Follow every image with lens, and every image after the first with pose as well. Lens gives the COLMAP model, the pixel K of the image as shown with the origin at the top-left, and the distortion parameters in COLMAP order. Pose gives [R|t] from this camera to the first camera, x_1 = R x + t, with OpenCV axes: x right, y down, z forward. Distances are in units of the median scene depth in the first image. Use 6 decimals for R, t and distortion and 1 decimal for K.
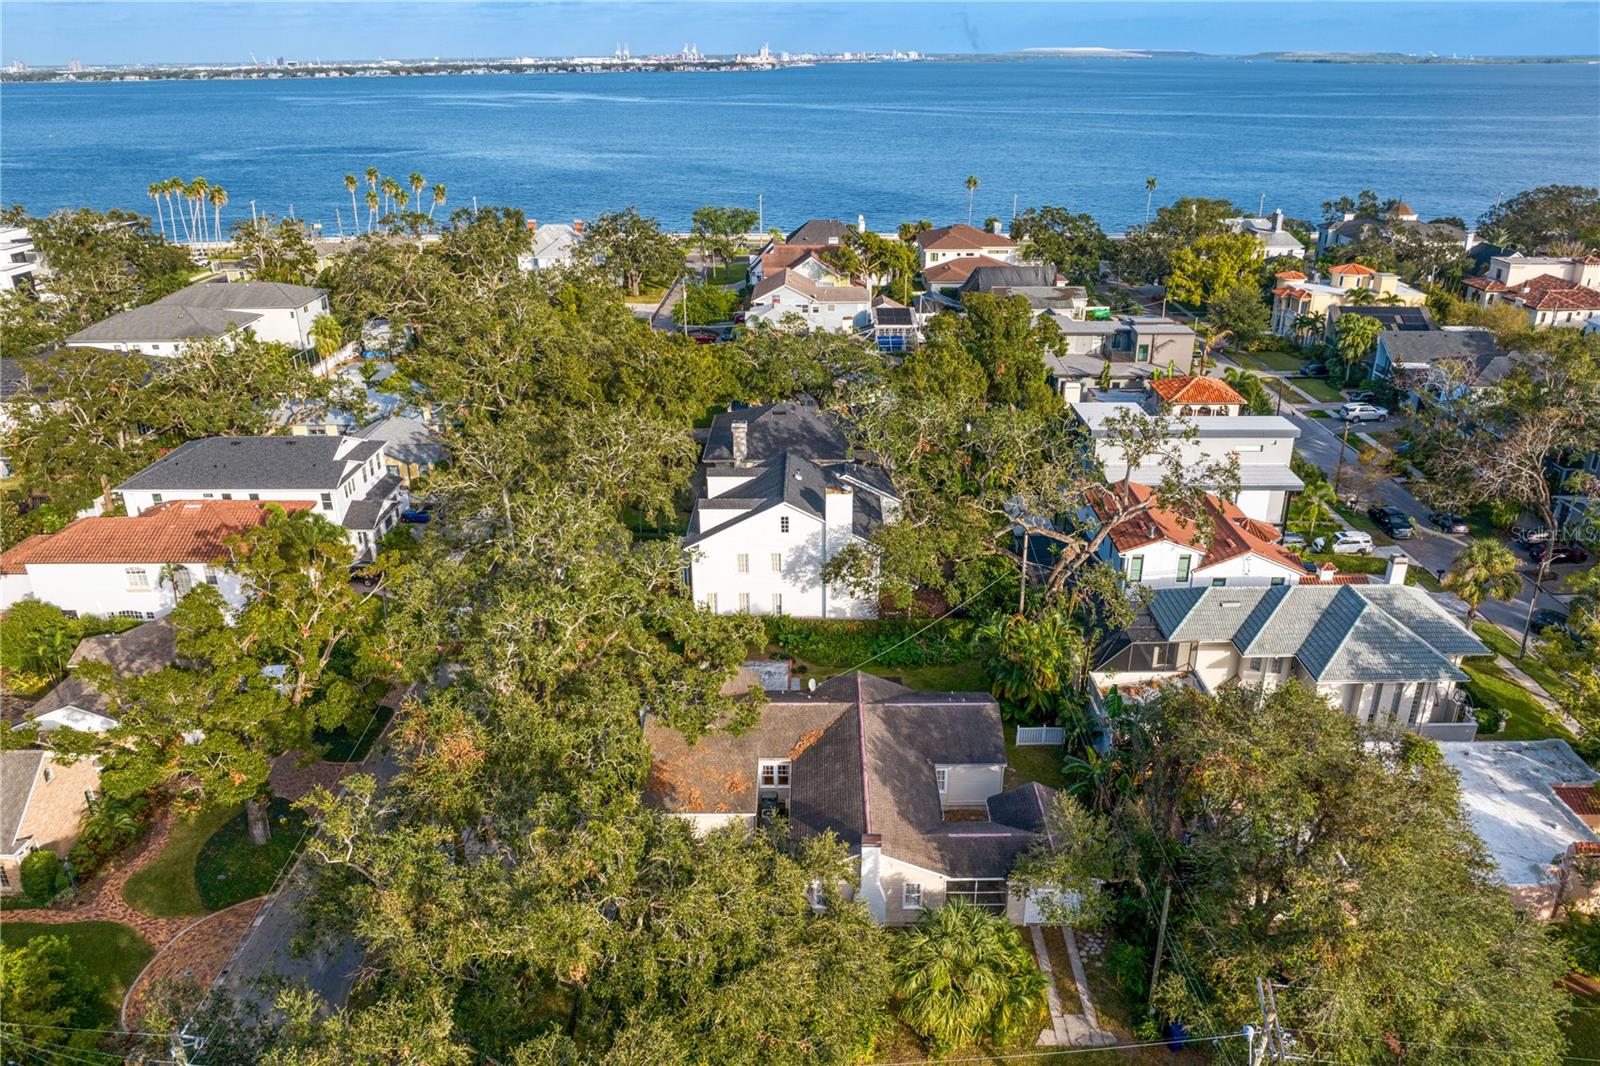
lens RADIAL K [[1127.4, 0, 804.6], [0, 1127.4, 530.4], [0, 0, 1]] dist [-0.046734, 0.017146]
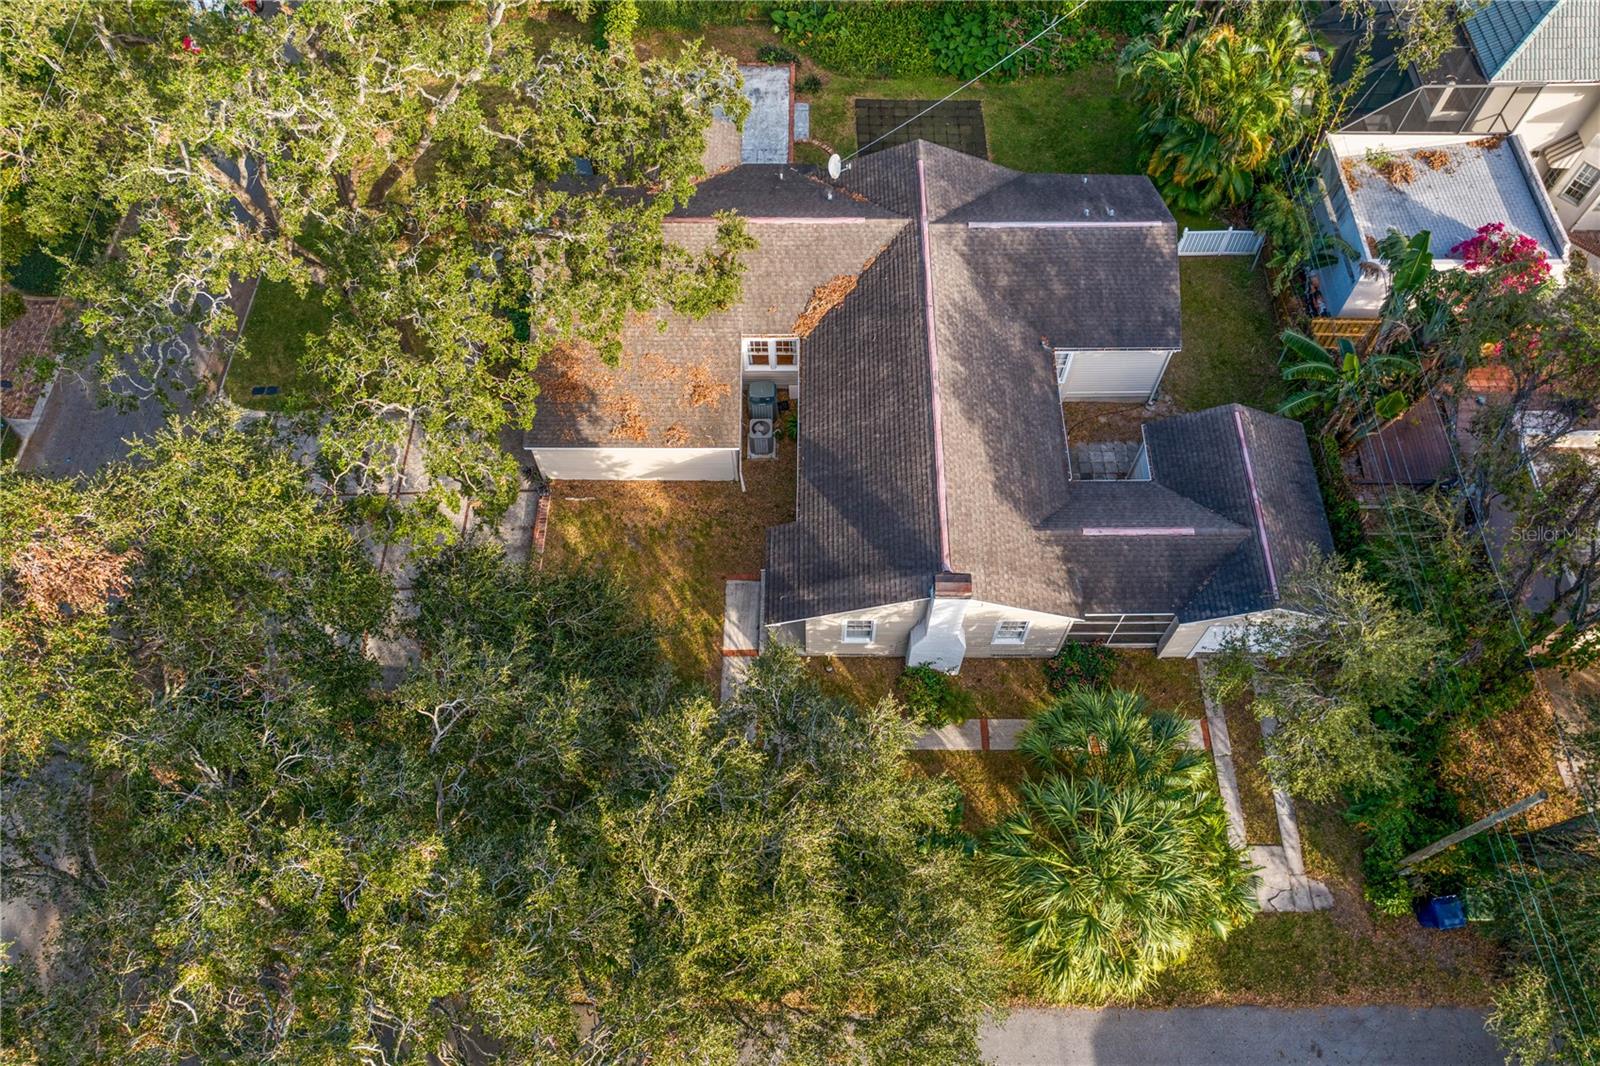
lens RADIAL K [[1127.4, 0, 810.0], [0, 1127.4, 537.2], [0, 0, 1]] dist [-0.046734, 0.017146]
pose [[0.999974, -0.005434, 0.004658, -0.009441], [0.001417, 0.788228, 0.615382, -0.062682], [-0.007015, -0.615360, 0.788215, 0.486522]]
